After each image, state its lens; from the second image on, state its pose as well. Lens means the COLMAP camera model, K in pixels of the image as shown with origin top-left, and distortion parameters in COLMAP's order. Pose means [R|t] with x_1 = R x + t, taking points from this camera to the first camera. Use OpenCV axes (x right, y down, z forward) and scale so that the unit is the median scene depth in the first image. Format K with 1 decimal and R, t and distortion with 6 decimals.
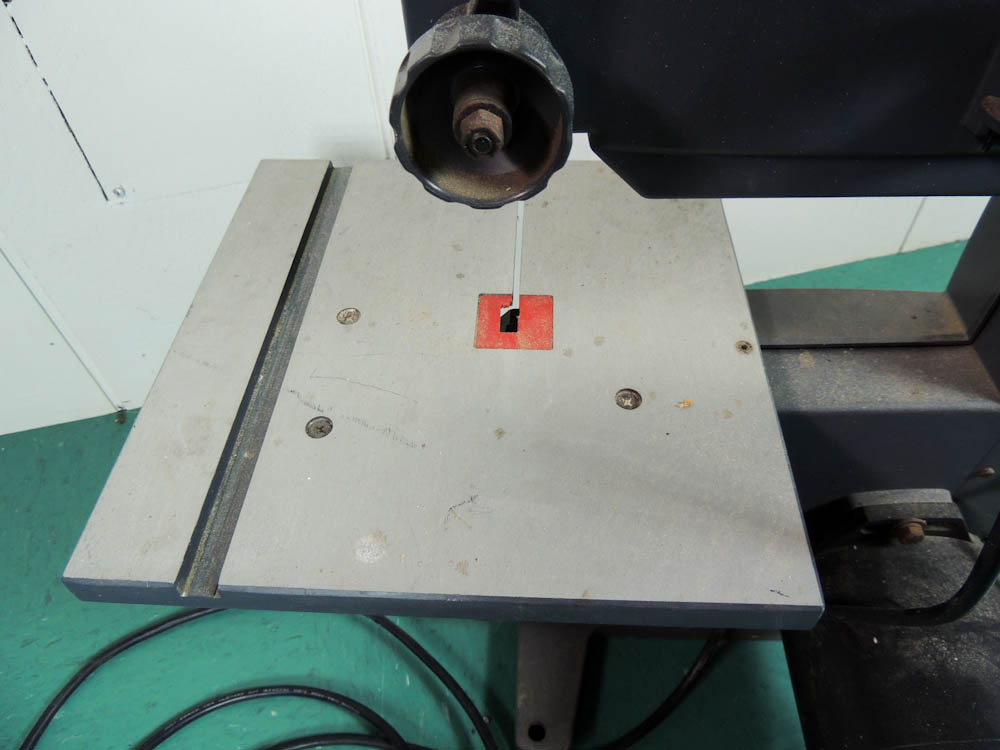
lens RADIAL K [[715.6, 0, 503.6], [0, 715.6, 370.6], [0, 0, 1]] dist [-0.007417, 0.002206]
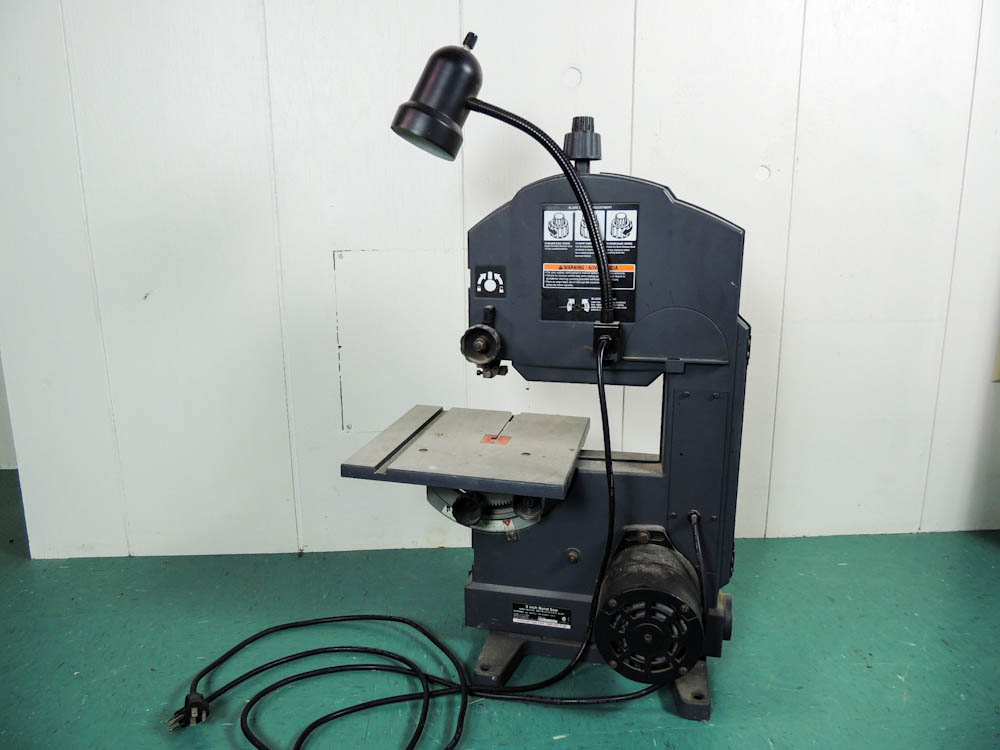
lens RADIAL K [[715.6, 0, 504.1], [0, 715.6, 368.3], [0, 0, 1]] dist [-0.007417, 0.002206]
pose [[0.983881, 0.075426, -0.162139, 0.500317], [-0.155652, 0.807591, -0.568831, 1.347776], [0.088037, 0.584900, 0.806314, -1.488257]]
